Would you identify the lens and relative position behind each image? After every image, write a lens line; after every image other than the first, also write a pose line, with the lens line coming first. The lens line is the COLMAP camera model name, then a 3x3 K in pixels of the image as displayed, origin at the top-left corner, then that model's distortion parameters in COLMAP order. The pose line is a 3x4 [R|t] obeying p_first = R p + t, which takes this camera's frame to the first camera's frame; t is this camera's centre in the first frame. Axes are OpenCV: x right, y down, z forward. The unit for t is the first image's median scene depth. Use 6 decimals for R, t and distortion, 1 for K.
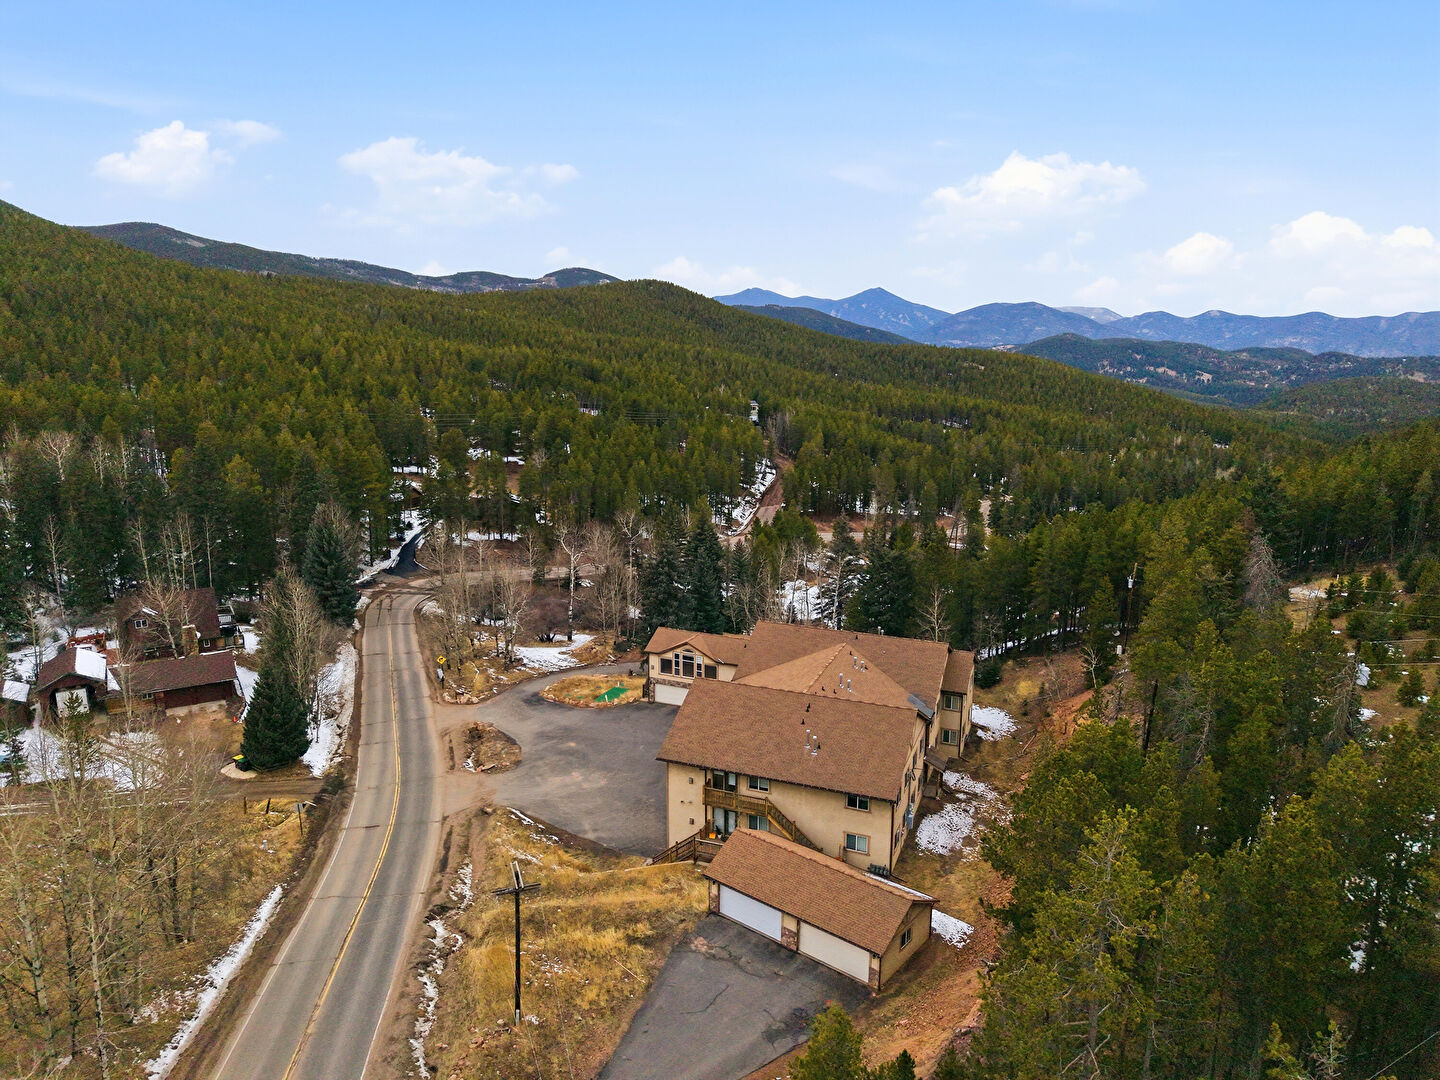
lens RADIAL K [[1014.6, 0, 721.9], [0, 1014.6, 528.6], [0, 0, 1]] dist [0.001887, -0.007462]
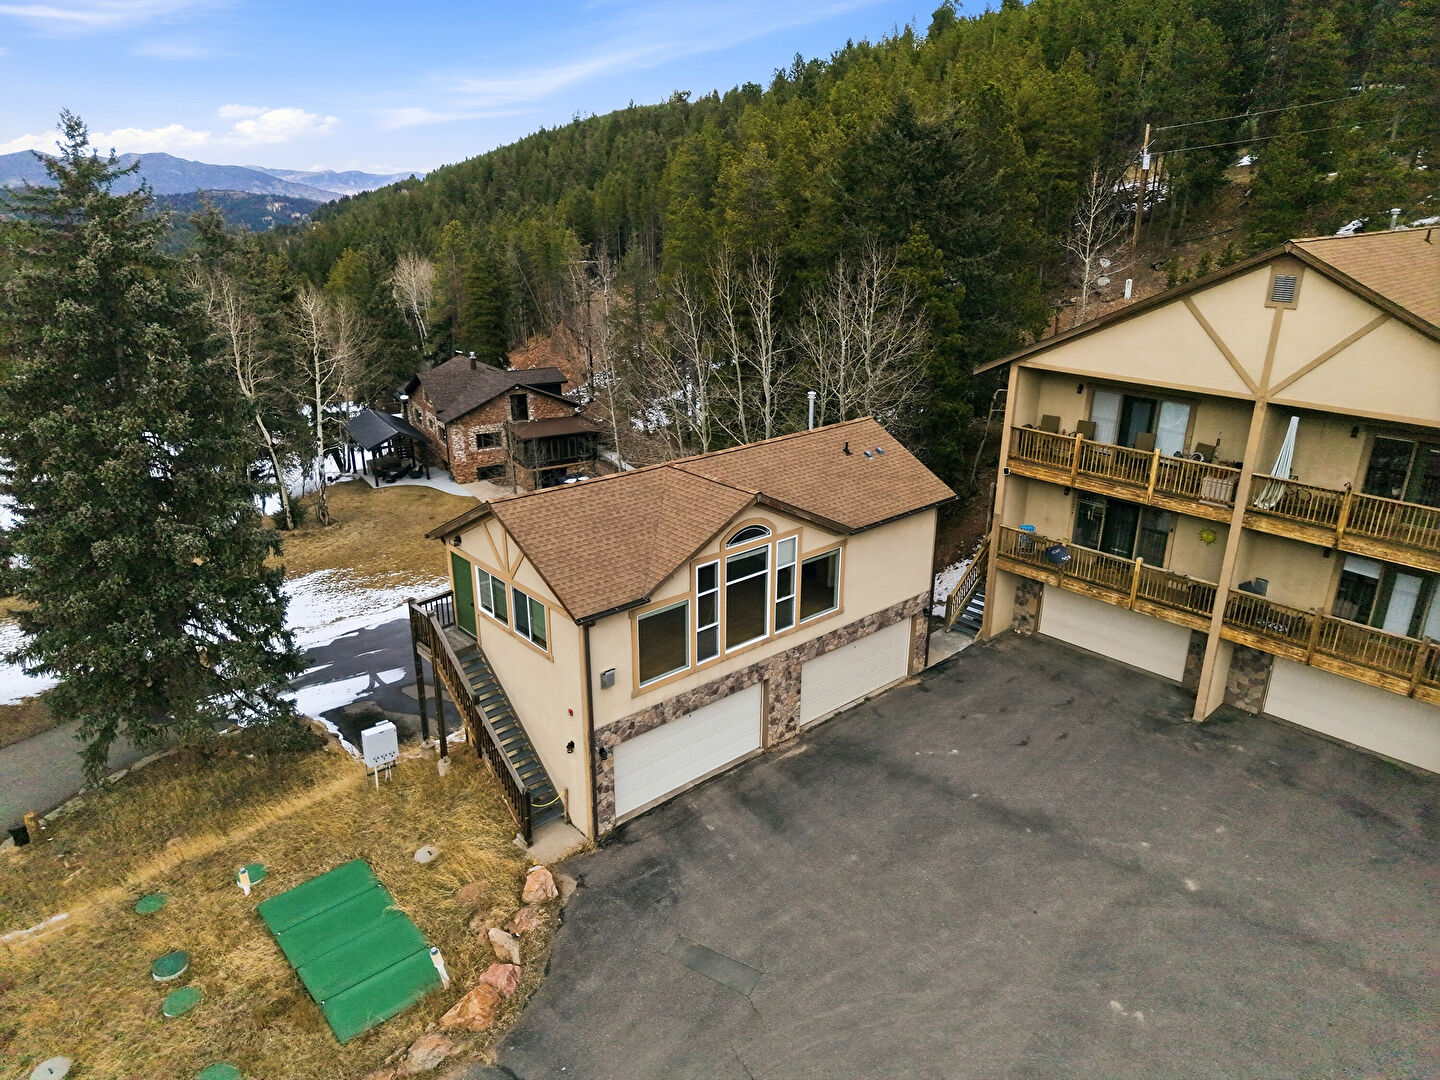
lens RADIAL K [[964.5, 0, 727.3], [0, 964.5, 530.8], [0, 0, 1]] dist [0.010741, -0.008419]
pose [[0.425781, -0.308187, 0.850724, -0.037377], [0.165865, 0.950859, 0.261448, 0.010659], [-0.889494, 0.029786, 0.455976, 0.154573]]
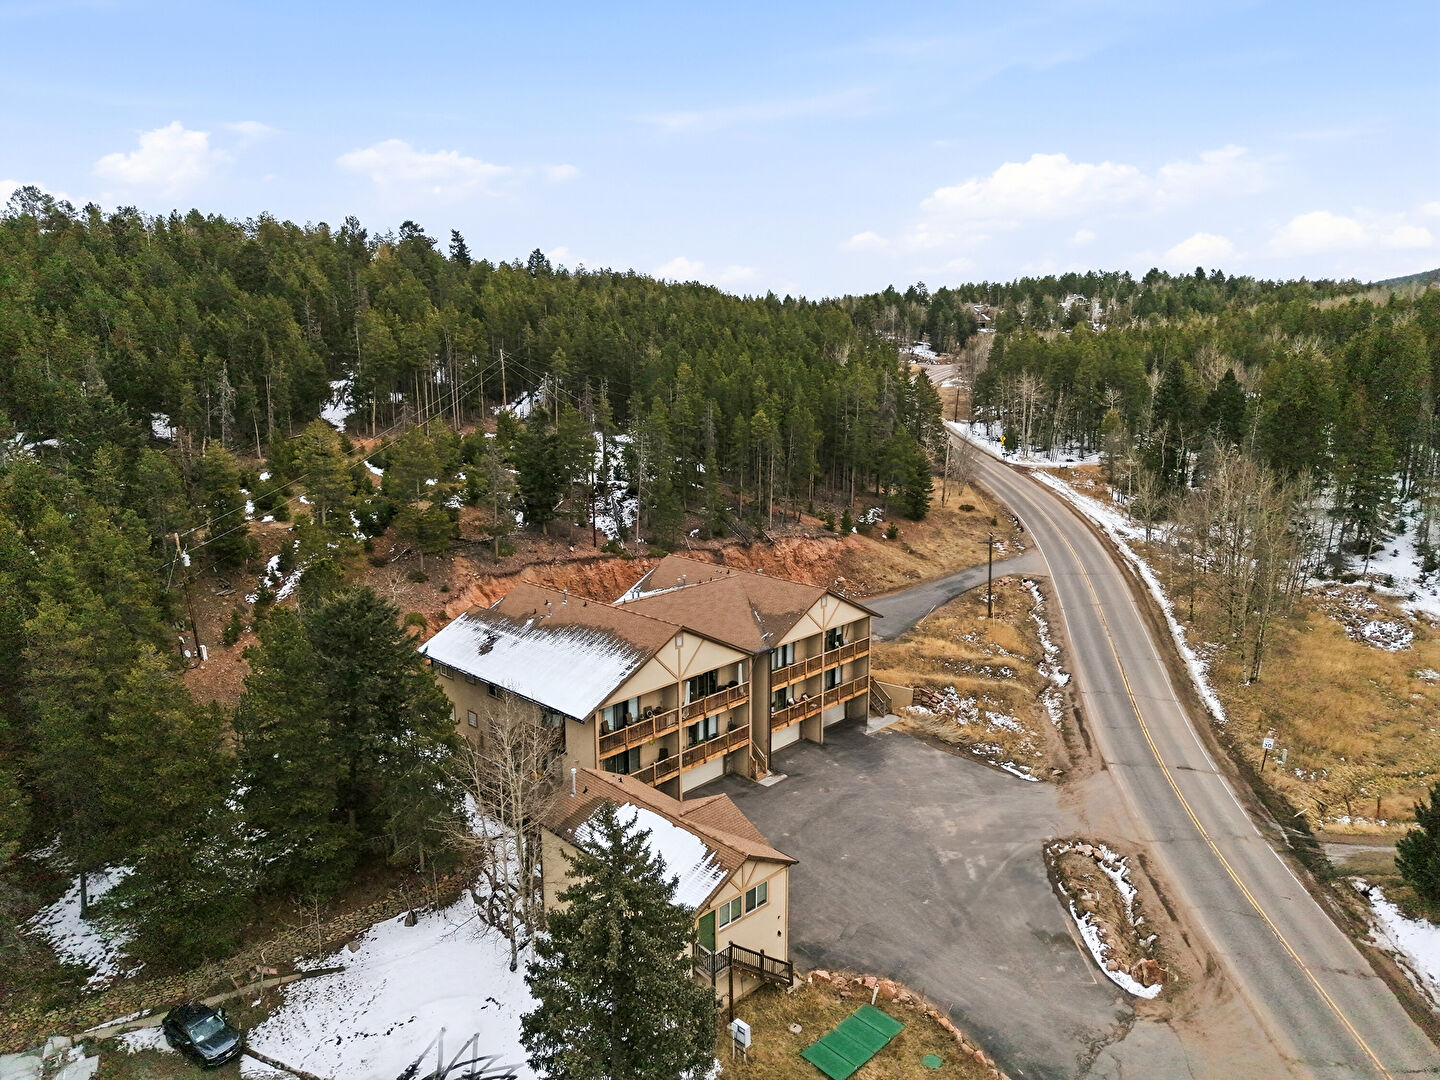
lens RADIAL K [[964.5, 0, 721.4], [0, 964.5, 531.5], [0, 0, 1]] dist [0.010741, -0.008419]
pose [[-0.924994, -0.078084, 0.371872, -0.034004], [0.068471, 0.928387, 0.365252, -0.031300], [-0.373762, 0.363318, -0.853406, 0.231299]]
